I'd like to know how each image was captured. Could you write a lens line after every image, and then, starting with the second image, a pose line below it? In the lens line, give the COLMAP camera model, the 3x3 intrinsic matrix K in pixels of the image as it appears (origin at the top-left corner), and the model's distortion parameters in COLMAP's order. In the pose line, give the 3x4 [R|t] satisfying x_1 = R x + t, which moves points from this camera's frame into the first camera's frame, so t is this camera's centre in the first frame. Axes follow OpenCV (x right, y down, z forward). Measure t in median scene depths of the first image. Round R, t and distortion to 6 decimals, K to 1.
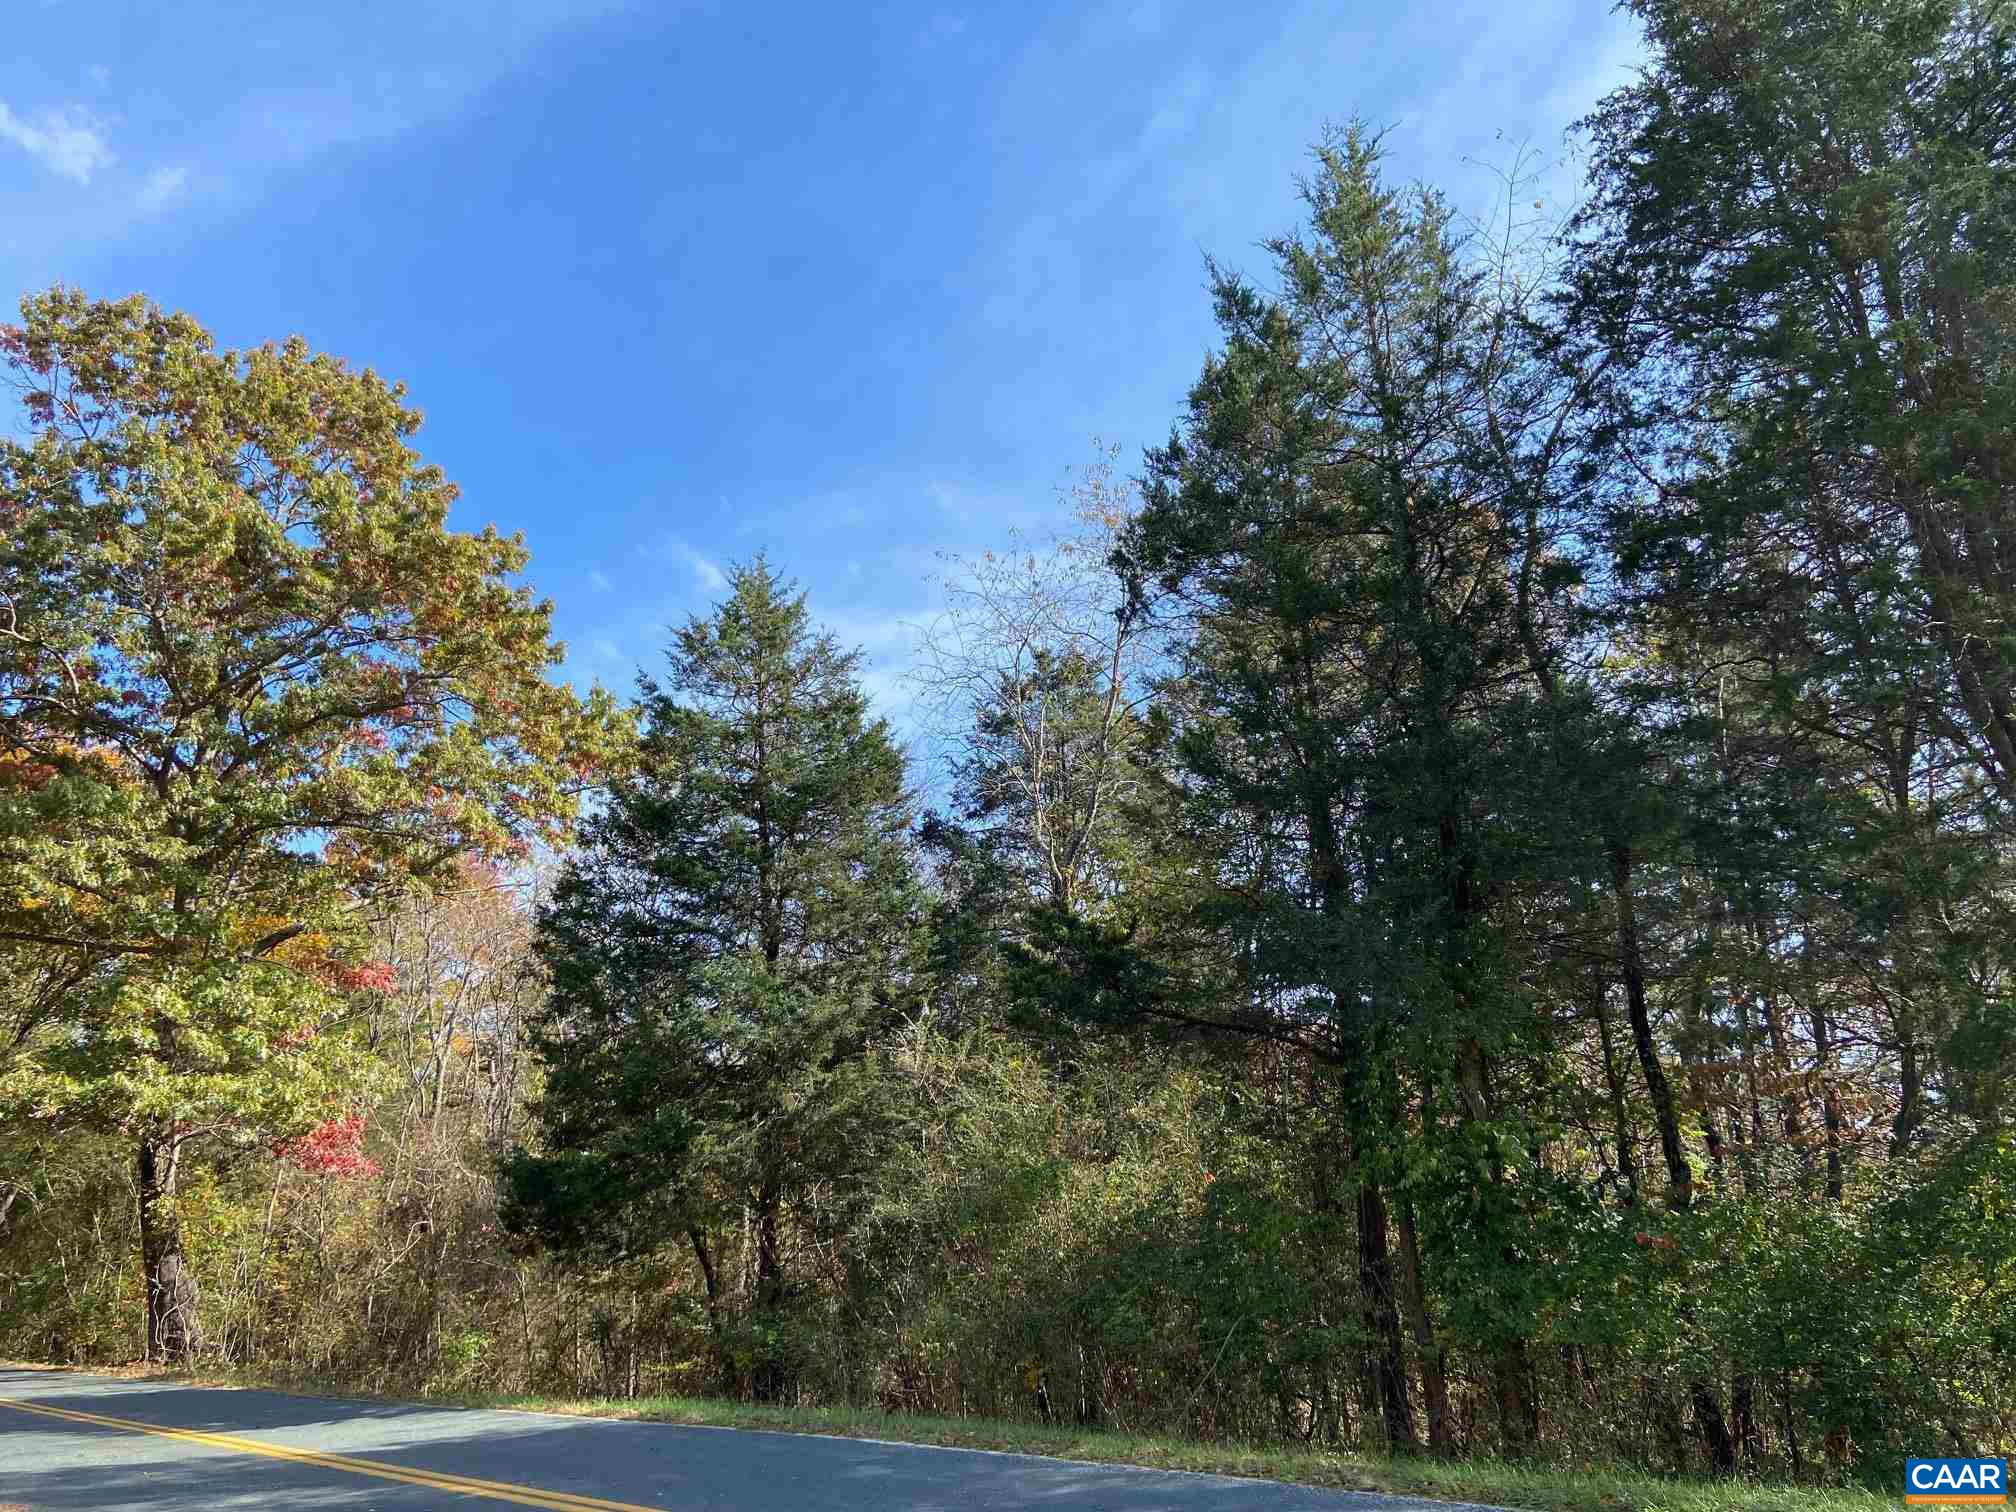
lens RADIAL K [[1541.3, 0, 1005.7], [0, 1541.3, 746.2], [0, 0, 1]] dist [0.102134, -0.158270]
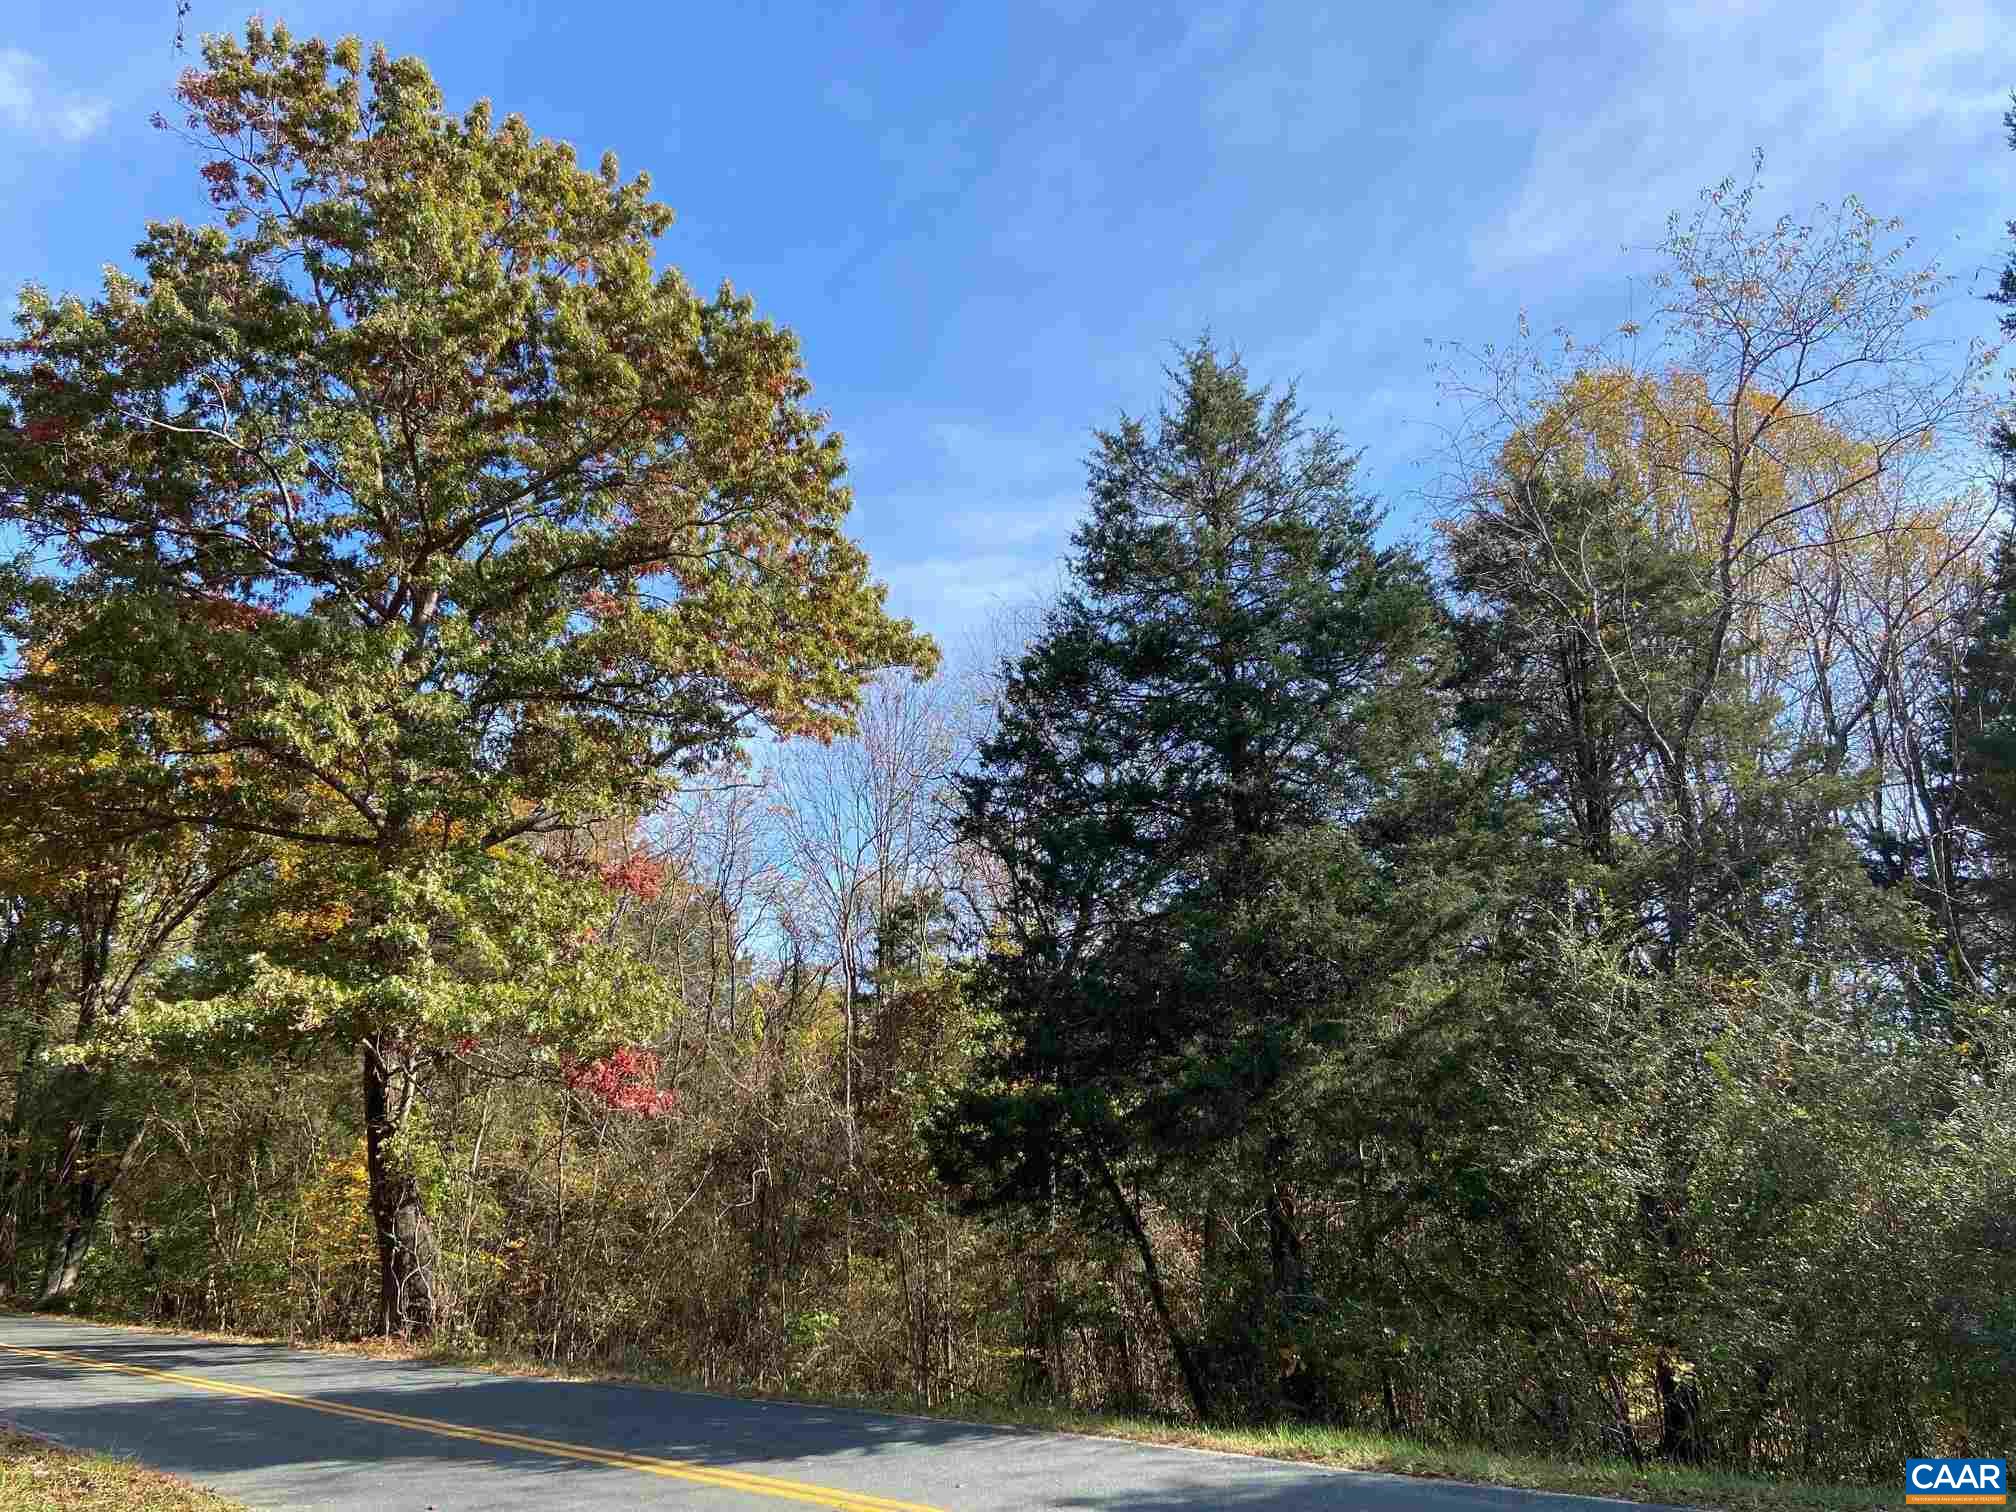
lens RADIAL K [[1538.4, 0, 976.9], [0, 1538.4, 756.9], [0, 0, 1]] dist [0.205822, -0.322855]
pose [[0.999762, 0.020214, -0.008170, -0.244590], [-0.019933, 0.999252, 0.033130, 0.059053], [0.008834, -0.032960, 0.999418, 0.188283]]
